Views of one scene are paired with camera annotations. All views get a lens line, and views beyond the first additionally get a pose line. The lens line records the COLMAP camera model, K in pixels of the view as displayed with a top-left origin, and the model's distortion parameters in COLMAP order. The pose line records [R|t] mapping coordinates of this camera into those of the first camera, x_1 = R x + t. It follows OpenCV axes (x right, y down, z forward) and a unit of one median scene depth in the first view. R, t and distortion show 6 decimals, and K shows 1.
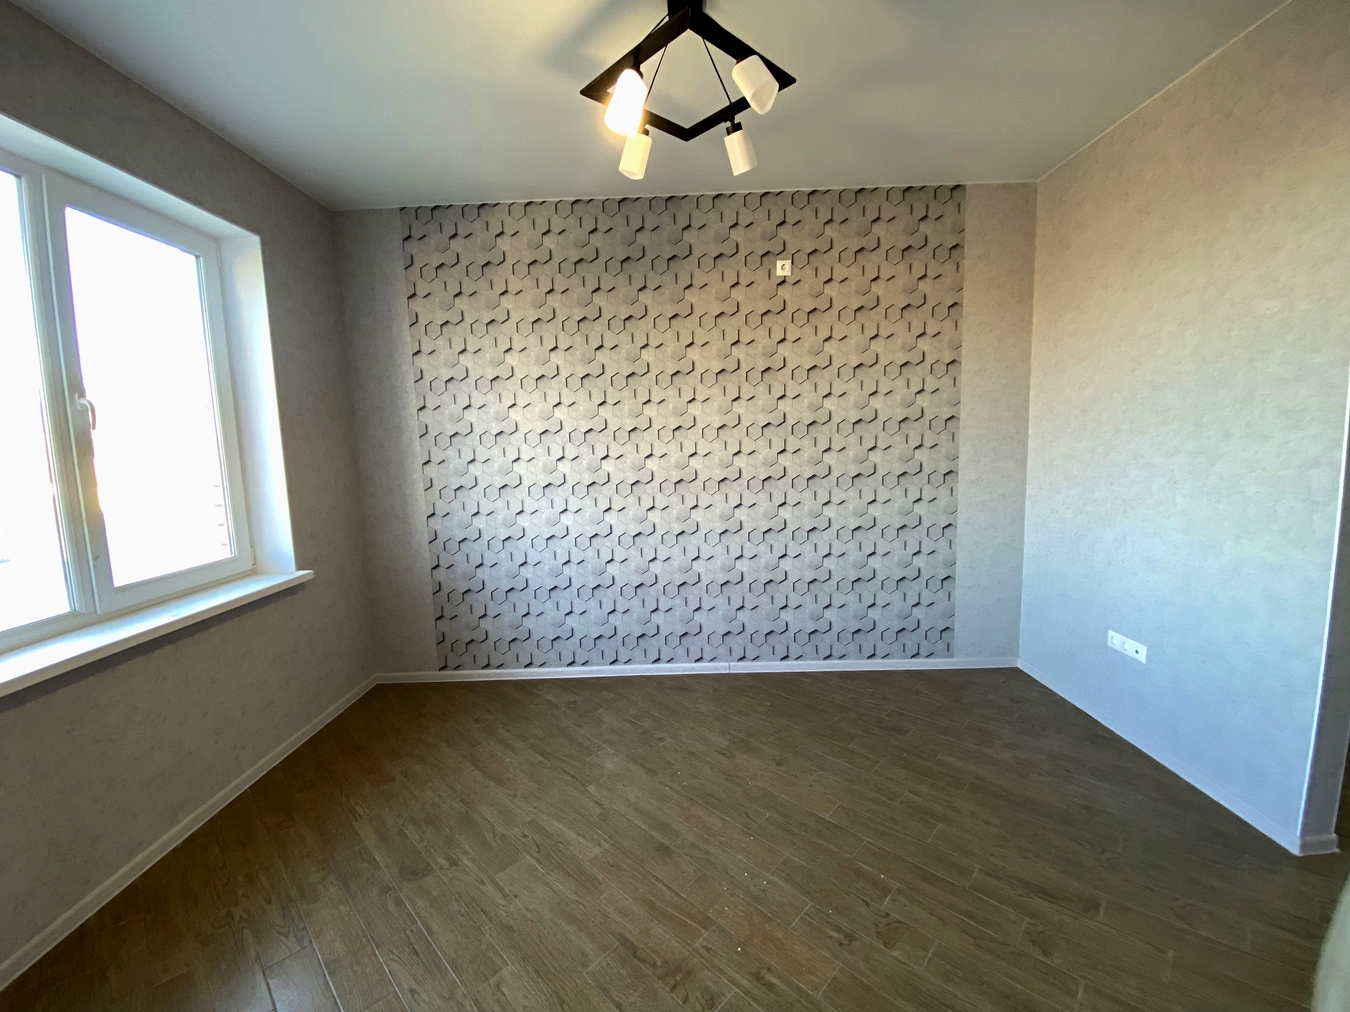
lens RADIAL K [[545.2, 0, 671.8], [0, 545.2, 504.4], [0, 0, 1]] dist [0.007415, -0.014574]
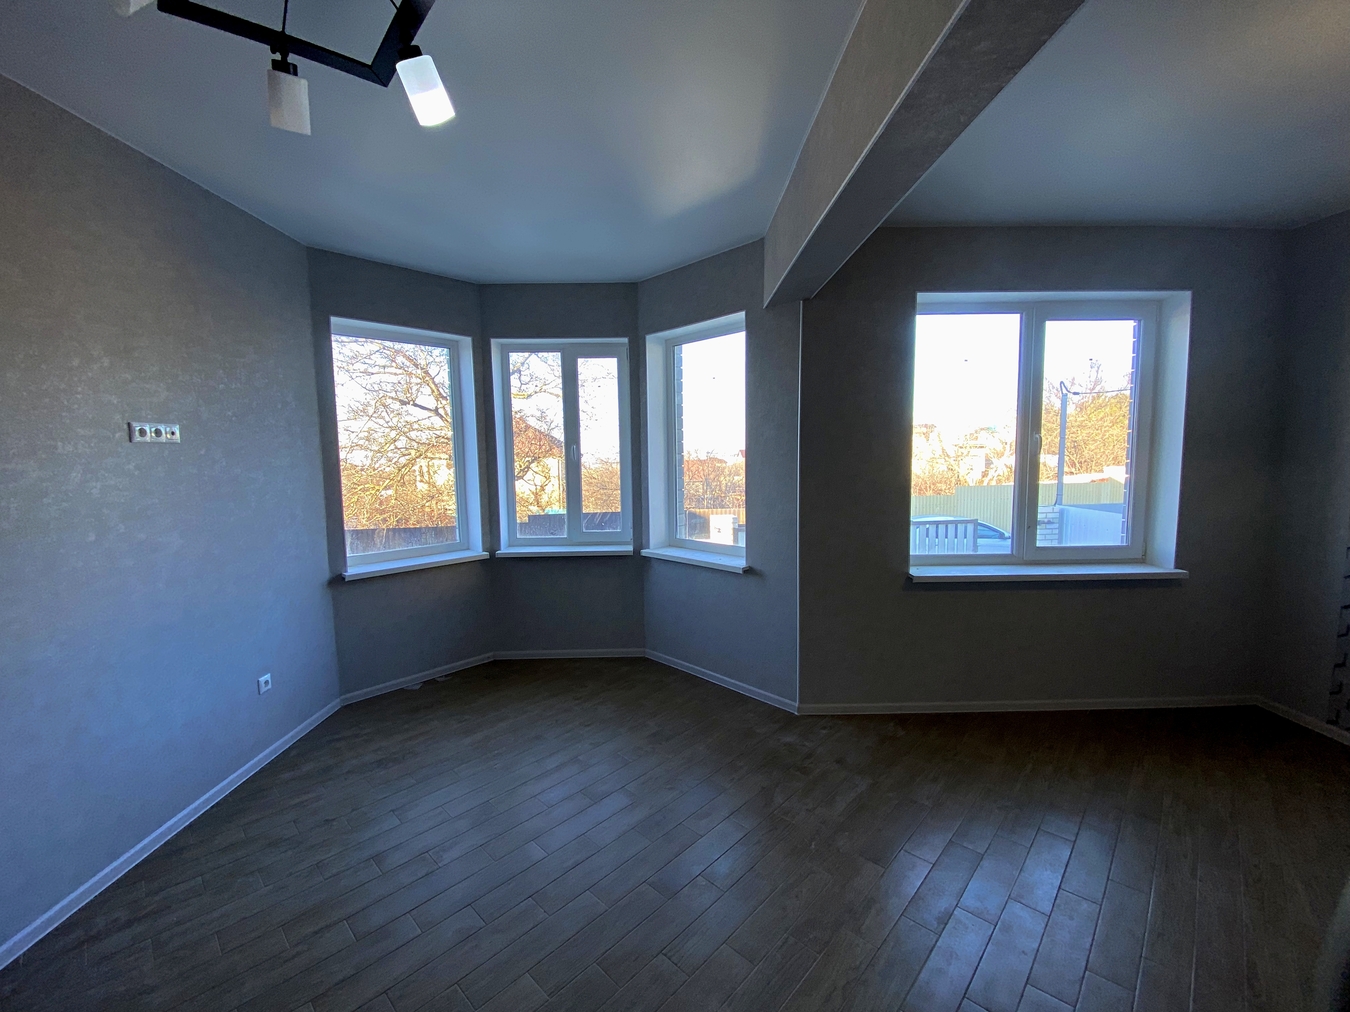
lens RADIAL K [[545.2, 0, 671.8], [0, 545.2, 504.4], [0, 0, 1]] dist [0.007415, -0.014574]
pose [[0.018002, 0.128037, -0.991606, 0.477881], [-0.096062, 0.987400, 0.125750, -0.064523], [0.995213, 0.092992, 0.030075, -0.143712]]
